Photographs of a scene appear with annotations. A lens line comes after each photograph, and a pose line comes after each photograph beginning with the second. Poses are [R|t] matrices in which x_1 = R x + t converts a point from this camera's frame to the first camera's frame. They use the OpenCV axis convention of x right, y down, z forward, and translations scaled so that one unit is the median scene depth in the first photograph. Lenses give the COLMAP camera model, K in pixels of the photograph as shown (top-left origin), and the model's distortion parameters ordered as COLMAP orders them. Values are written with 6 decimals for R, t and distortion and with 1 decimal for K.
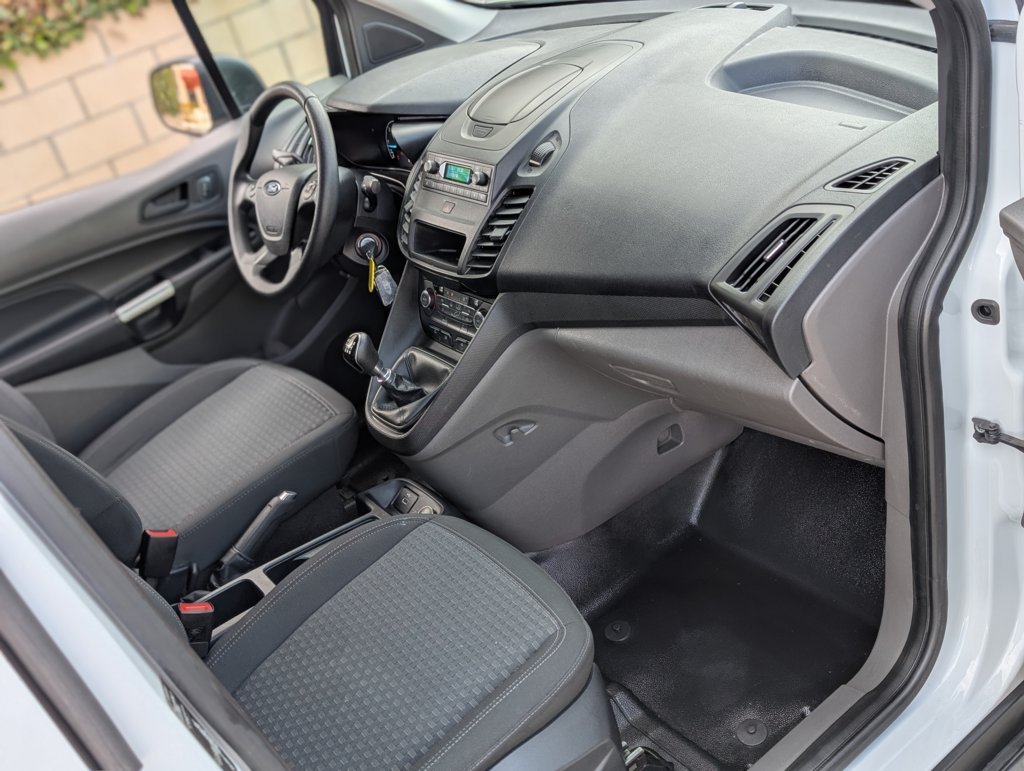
lens RADIAL K [[1111.6, 0, 514.6], [0, 1111.6, 385.2], [0, 0, 1]] dist [0.007318, 0.000000]
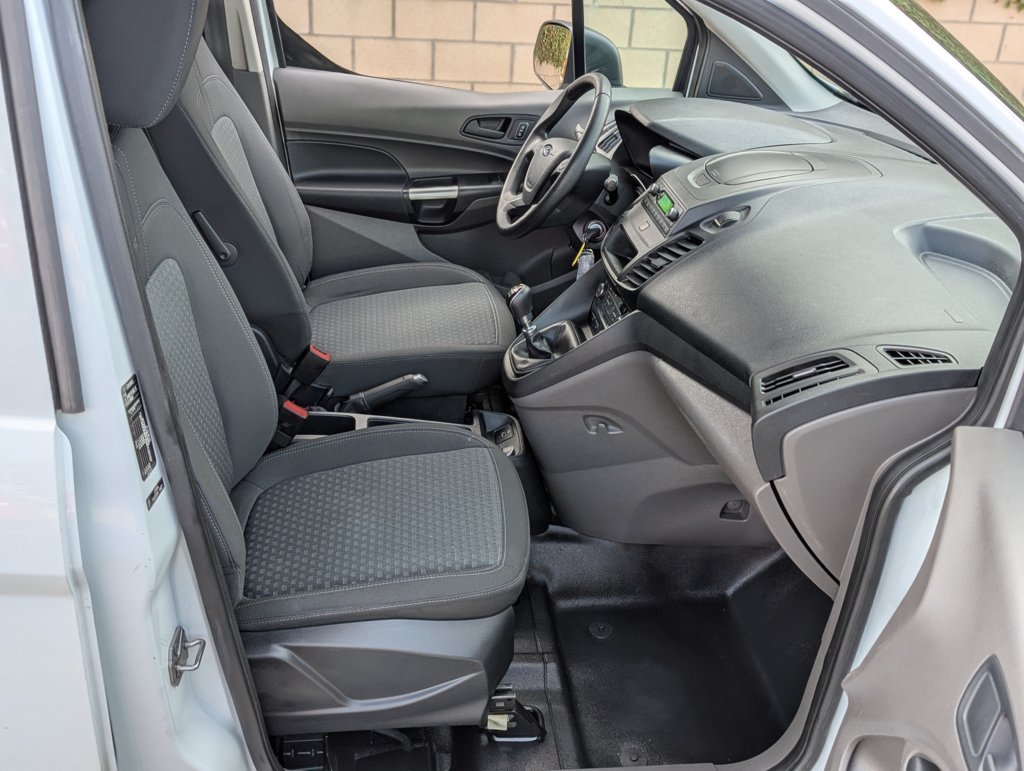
lens RADIAL K [[1111.6, 0, 508.7], [0, 1111.6, 384.6], [0, 0, 1]] dist [0.007318, 0.000000]
pose [[0.816825, 0.490369, -0.303866, 0.250065], [-0.490527, 0.867604, 0.081521, -0.041477], [0.303611, 0.082466, 0.949221, -0.119620]]
